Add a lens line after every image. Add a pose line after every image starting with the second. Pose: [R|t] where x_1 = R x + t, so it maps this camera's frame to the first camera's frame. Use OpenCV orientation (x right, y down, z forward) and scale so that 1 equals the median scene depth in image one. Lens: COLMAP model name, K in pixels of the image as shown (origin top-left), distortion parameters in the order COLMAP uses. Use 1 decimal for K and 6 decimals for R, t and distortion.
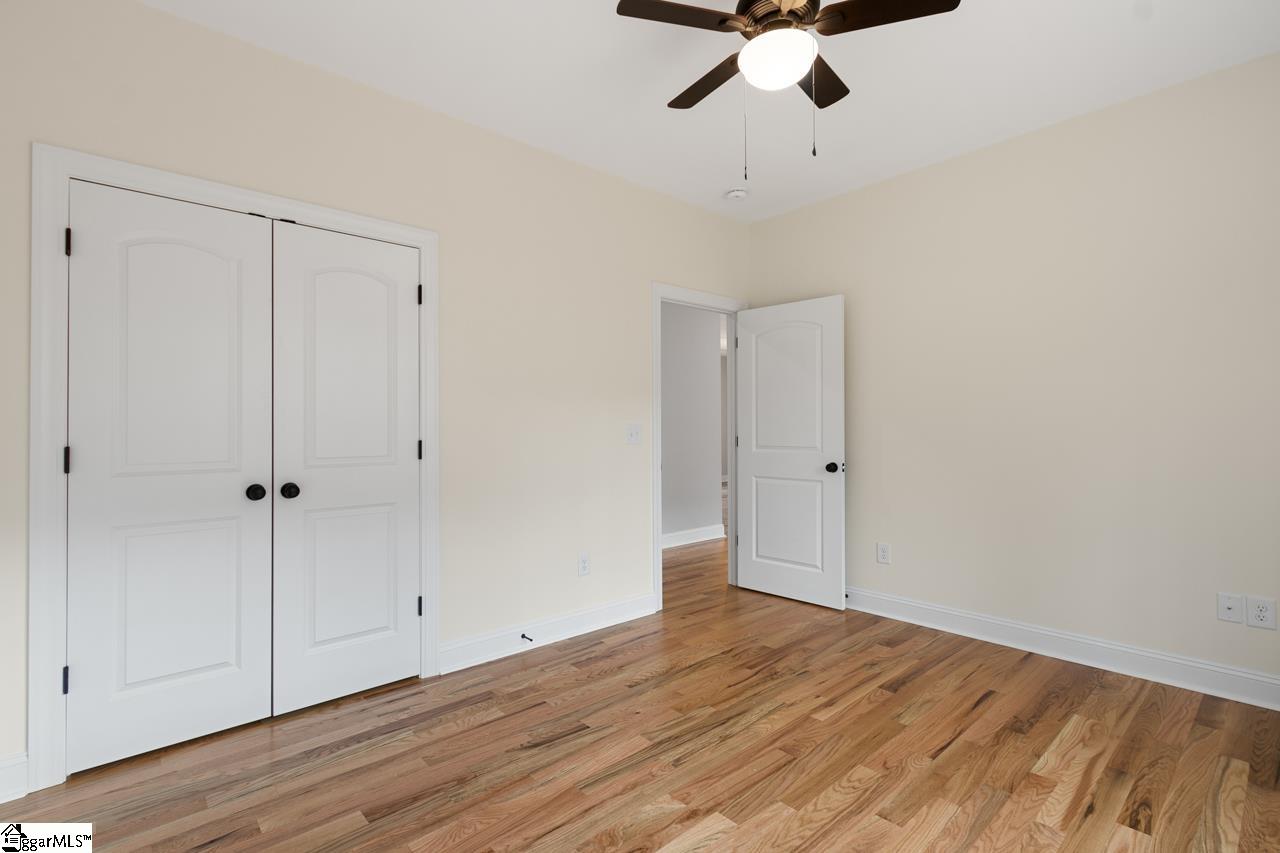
lens RADIAL K [[595.8, 0, 624.6], [0, 595.8, 425.9], [0, 0, 1]] dist [-0.000241, -0.000938]
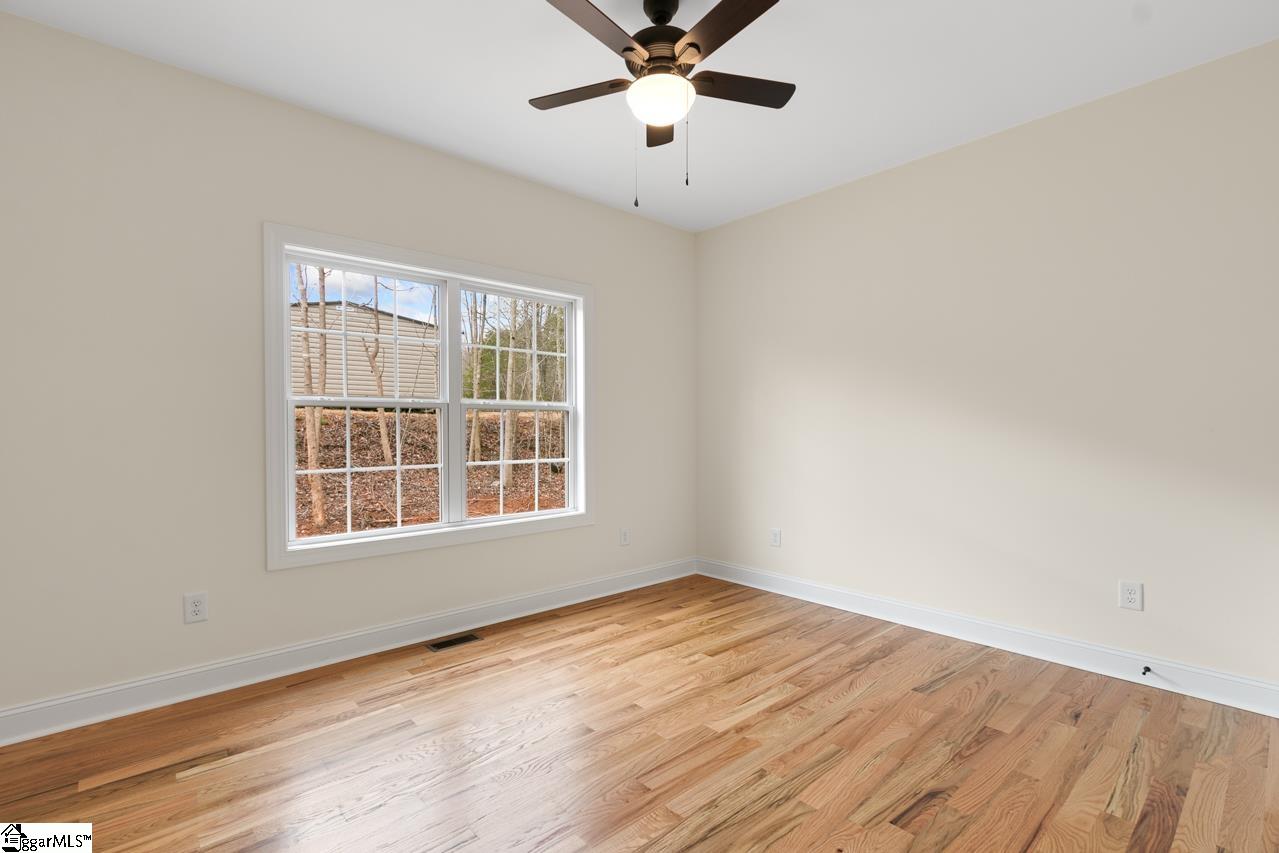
lens RADIAL K [[1023.4, 0, 639.5], [0, 1023.4, 426.5], [0, 0, 1]] dist [0.692041, 0.000026]
pose [[-0.997272, -0.002019, -0.073786, 0.421996], [-0.001658, 0.999986, -0.004957, 0.014185], [0.073795, -0.004821, -0.997262, 2.794104]]
